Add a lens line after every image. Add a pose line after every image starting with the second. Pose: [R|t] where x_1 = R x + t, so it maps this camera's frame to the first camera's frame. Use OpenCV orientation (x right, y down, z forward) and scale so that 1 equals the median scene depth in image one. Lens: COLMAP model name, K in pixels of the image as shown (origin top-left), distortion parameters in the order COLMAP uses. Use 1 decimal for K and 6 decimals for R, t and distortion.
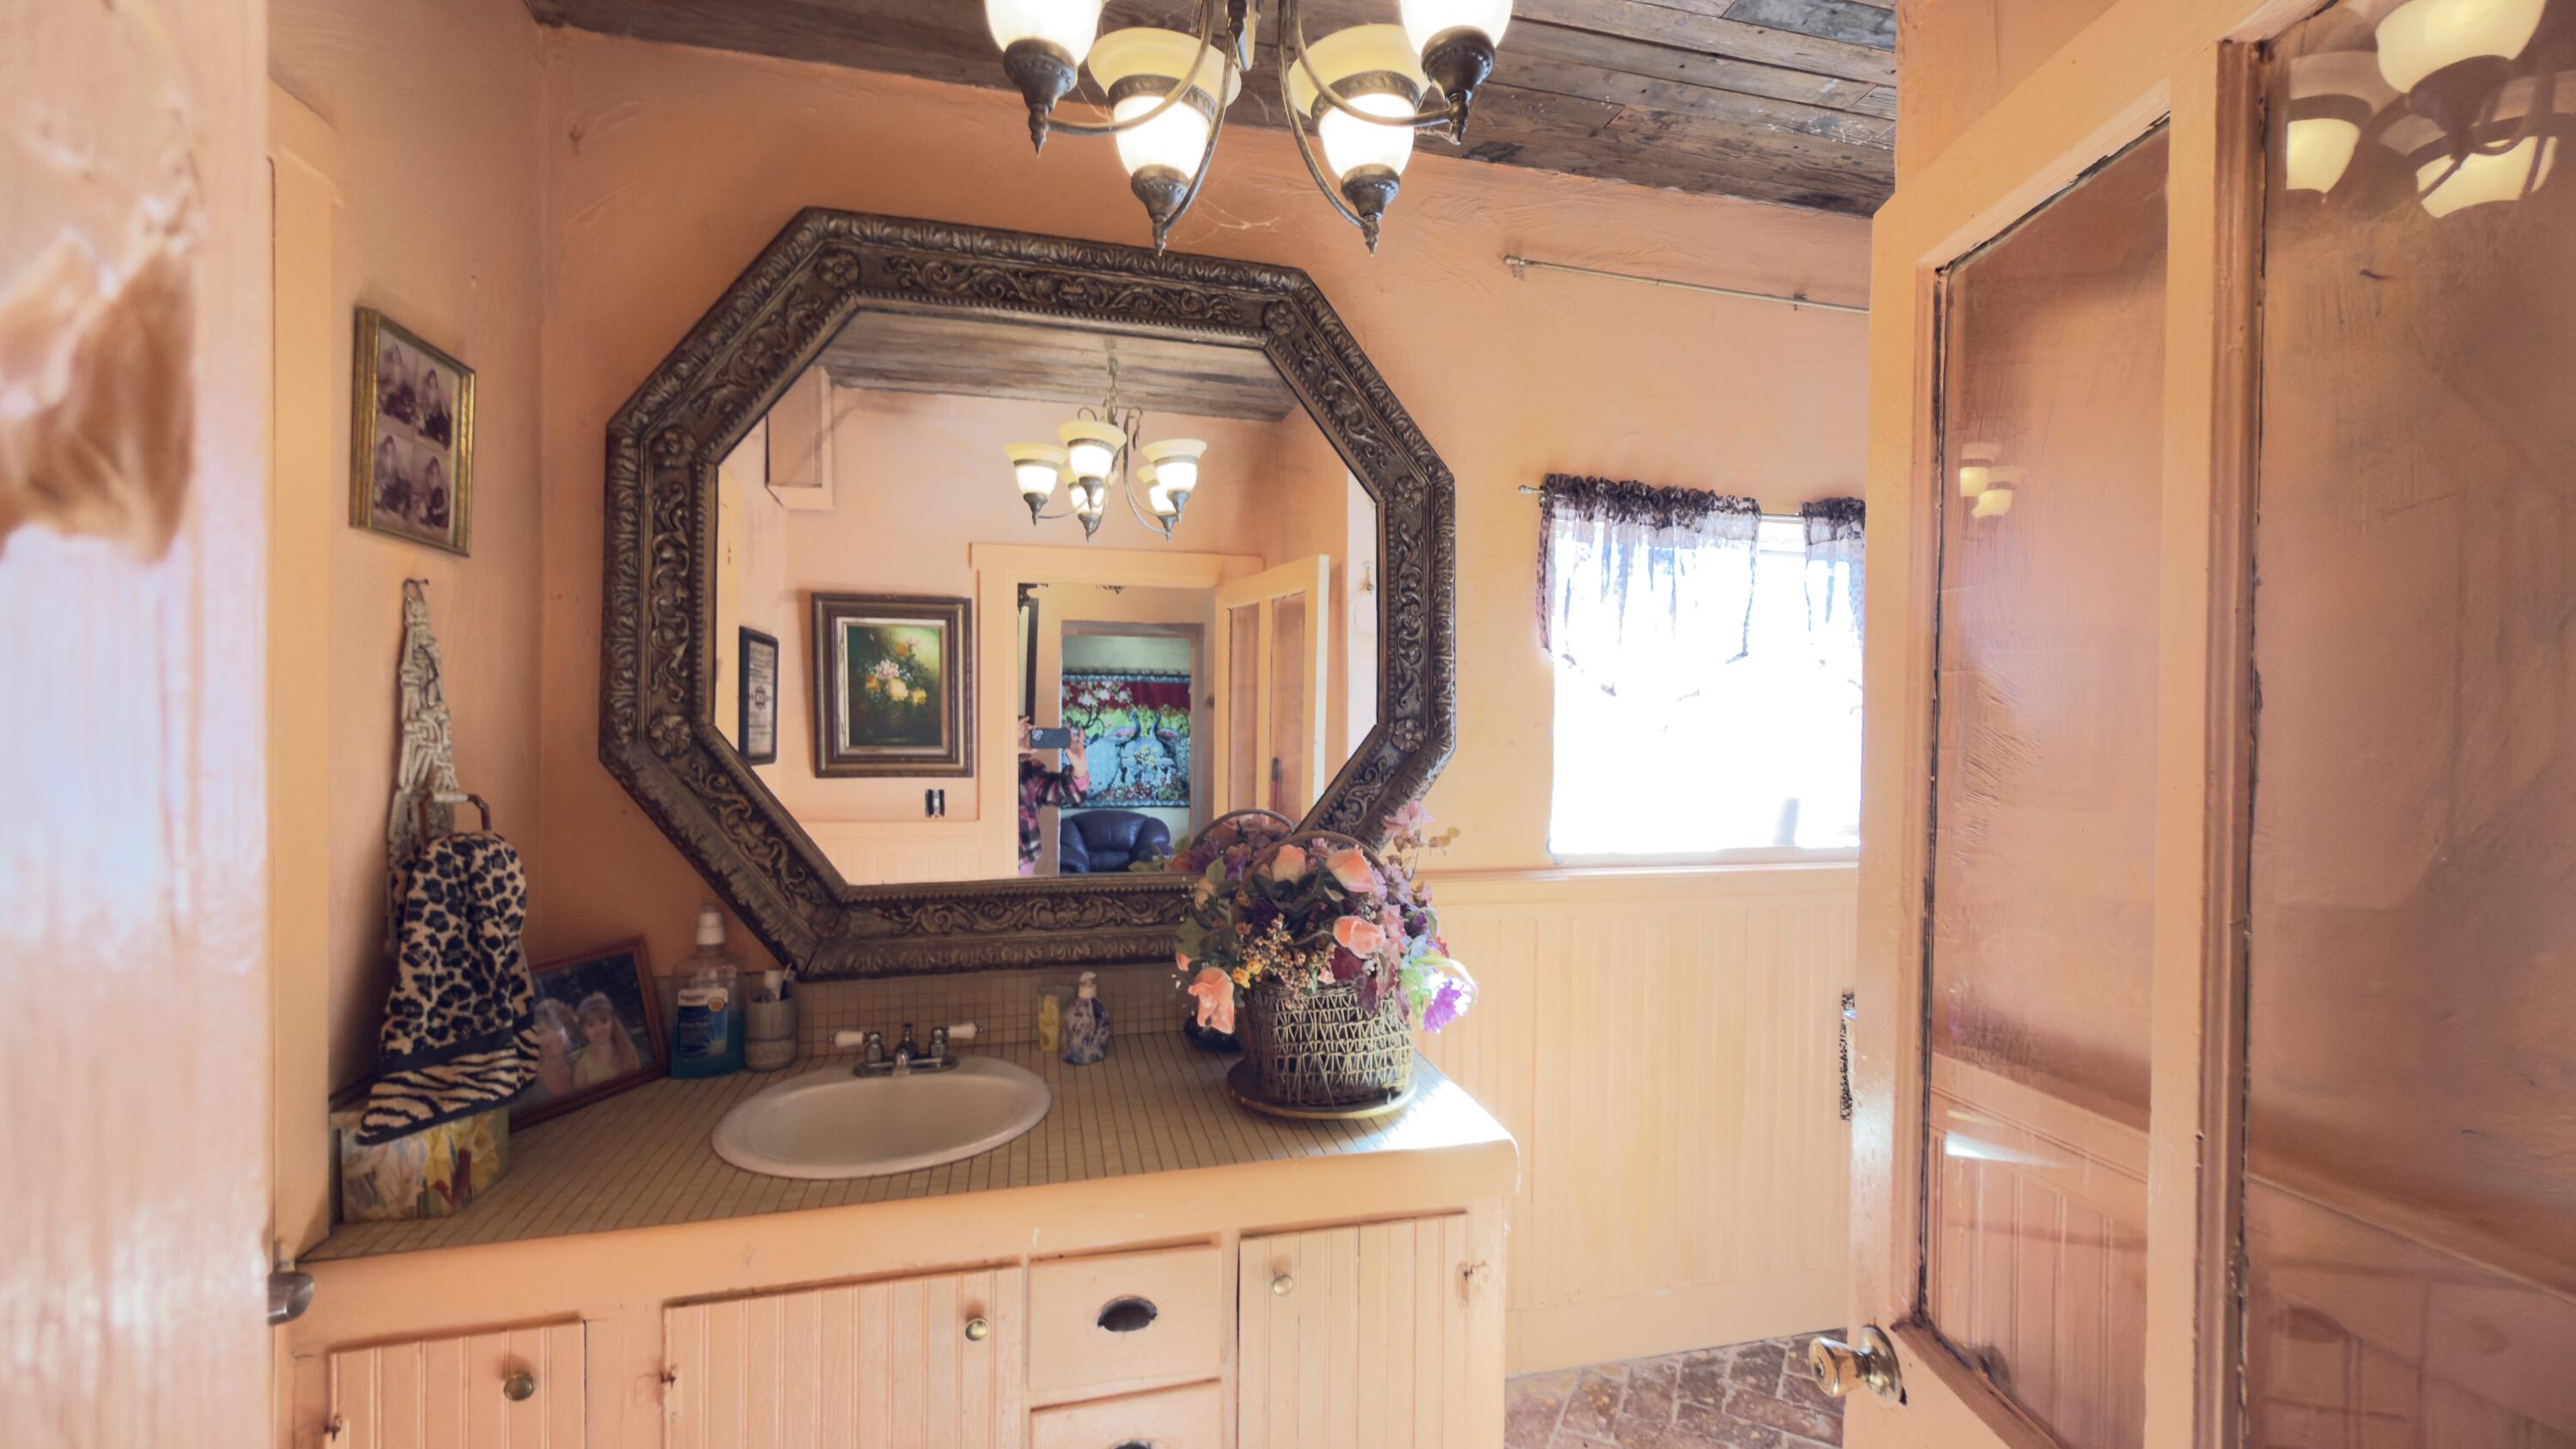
lens RADIAL K [[1023.2, 0, 1285.8], [0, 1023.2, 725.7], [0, 0, 1]] dist [0.000975, -0.000721]
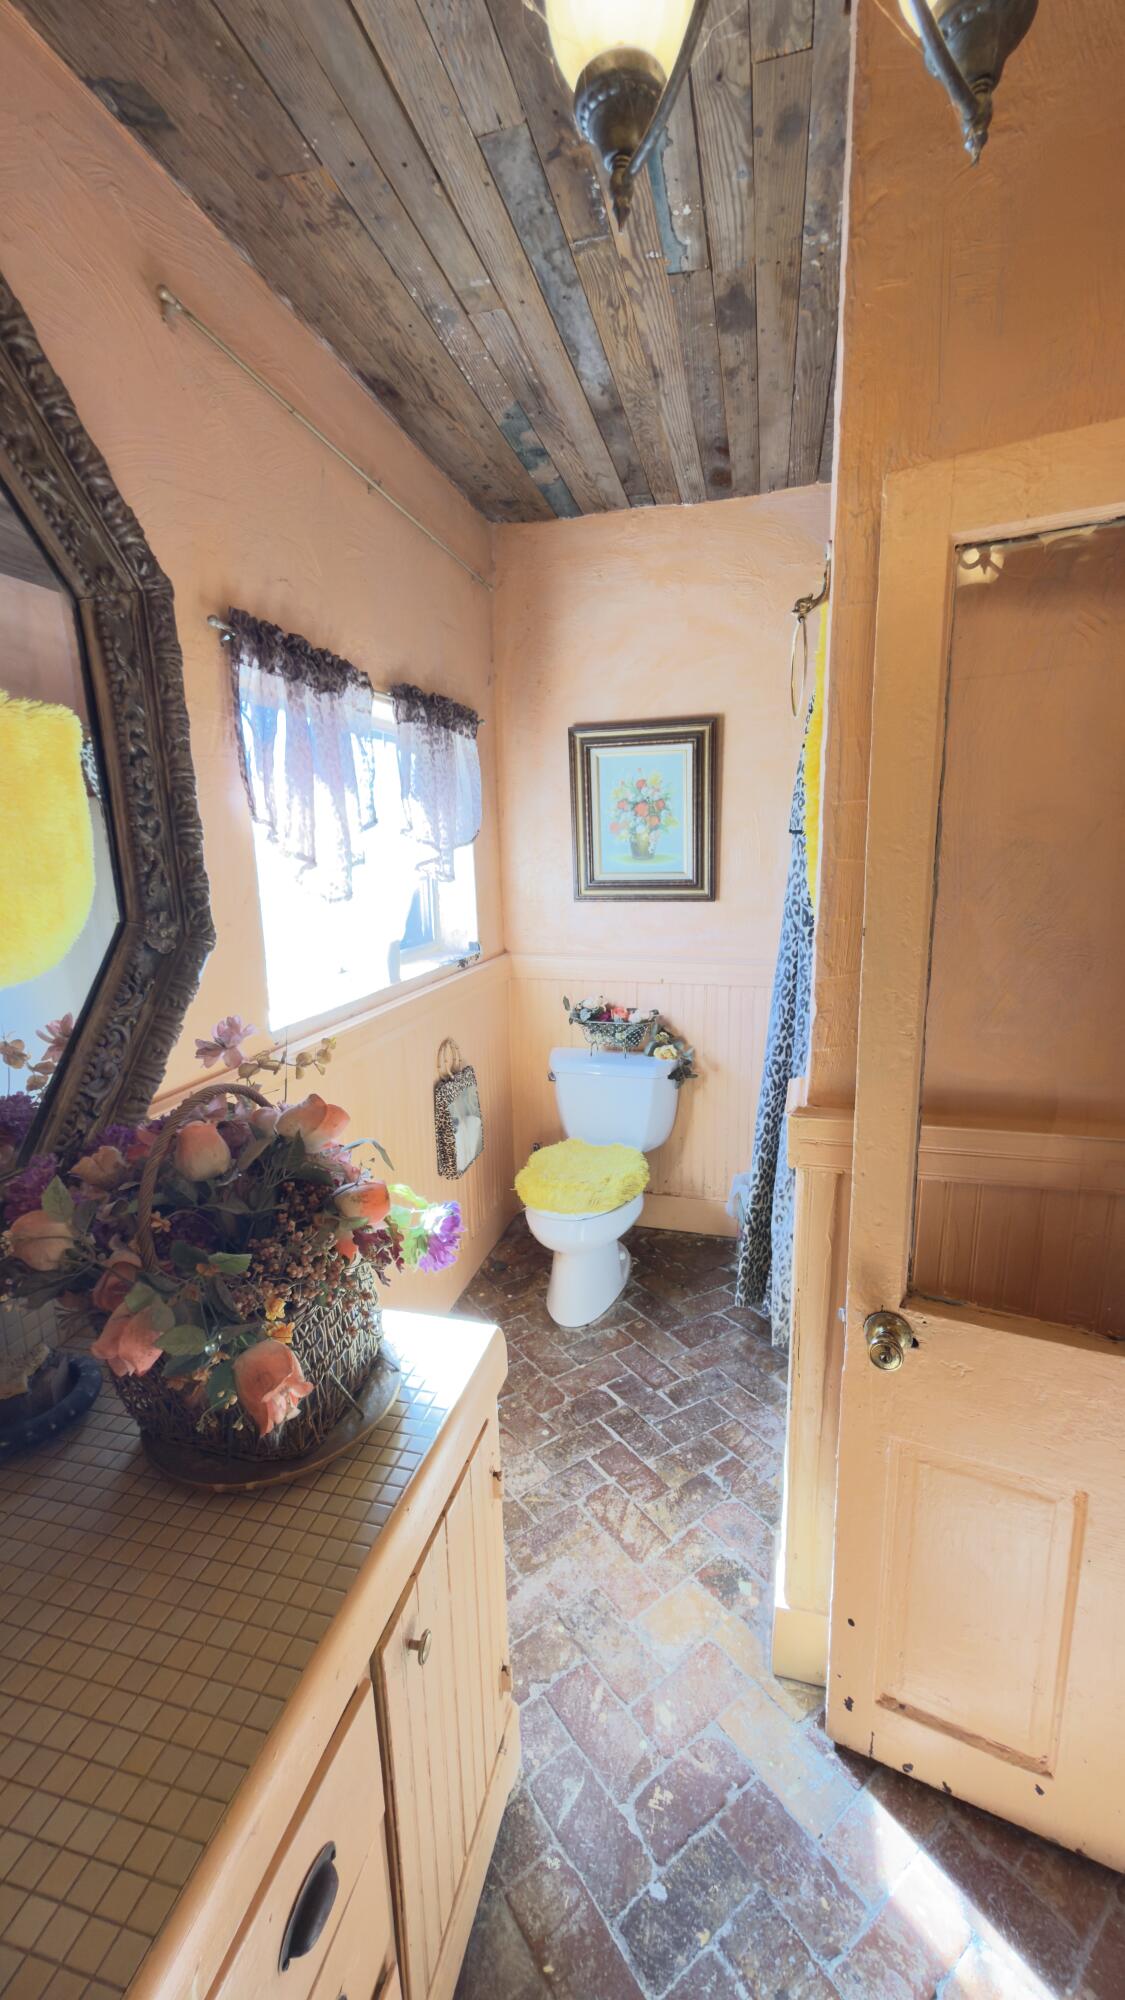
lens RADIAL K [[794.3, 0, 566.2], [0, 794.3, 1004.4], [0, 0, 1]] dist [0.000975, -0.000721]
pose [[0.465832, -0.199495, 0.862091, -0.268488], [0.034553, 0.977612, 0.207557, -0.051274], [-0.884198, -0.066899, 0.462297, 0.443924]]
